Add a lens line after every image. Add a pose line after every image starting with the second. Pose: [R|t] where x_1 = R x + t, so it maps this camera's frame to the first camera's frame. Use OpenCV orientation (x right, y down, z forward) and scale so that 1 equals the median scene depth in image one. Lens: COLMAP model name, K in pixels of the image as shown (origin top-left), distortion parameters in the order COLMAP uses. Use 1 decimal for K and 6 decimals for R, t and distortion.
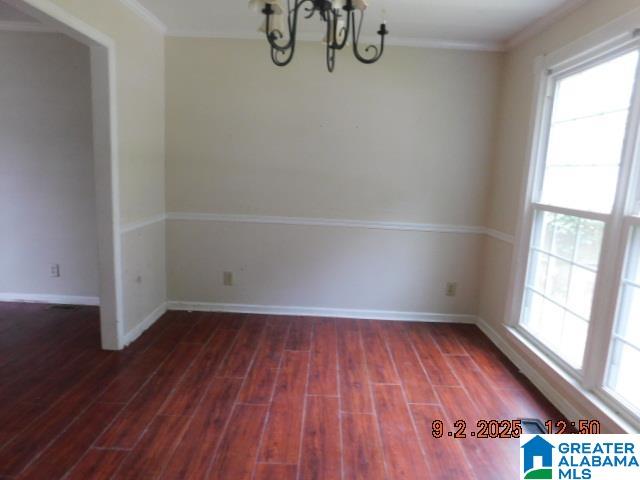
lens RADIAL K [[415.1, 0, 320.0], [0, 415.1, 240.0], [0, 0, 1]] dist [-0.004522, -0.001105]
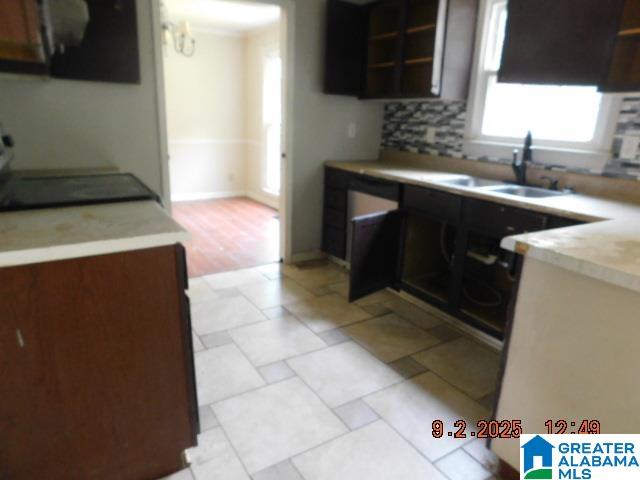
lens RADIAL K [[415.1, 0, 320.0], [0, 415.1, 240.0], [0, 0, 1]] dist [-0.004522, -0.001105]
pose [[0.842977, -0.160190, 0.513546, -0.328313], [0.082763, 0.981889, 0.170425, 0.116849], [-0.531546, -0.101162, 0.840967, -0.740579]]
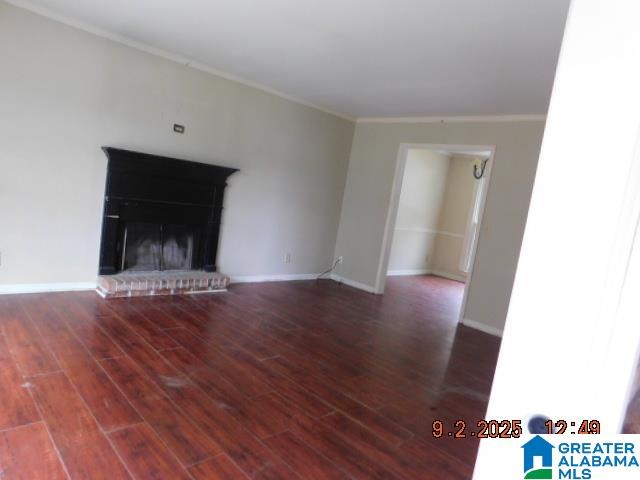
lens RADIAL K [[415.1, 0, 320.0], [0, 415.1, 240.0], [0, 0, 1]] dist [-0.004522, -0.001105]
pose [[0.694833, -0.013457, 0.719045, -1.758723], [-0.006976, 0.999652, 0.025450, -0.033902], [-0.719137, -0.022700, 0.694497, -0.133676]]
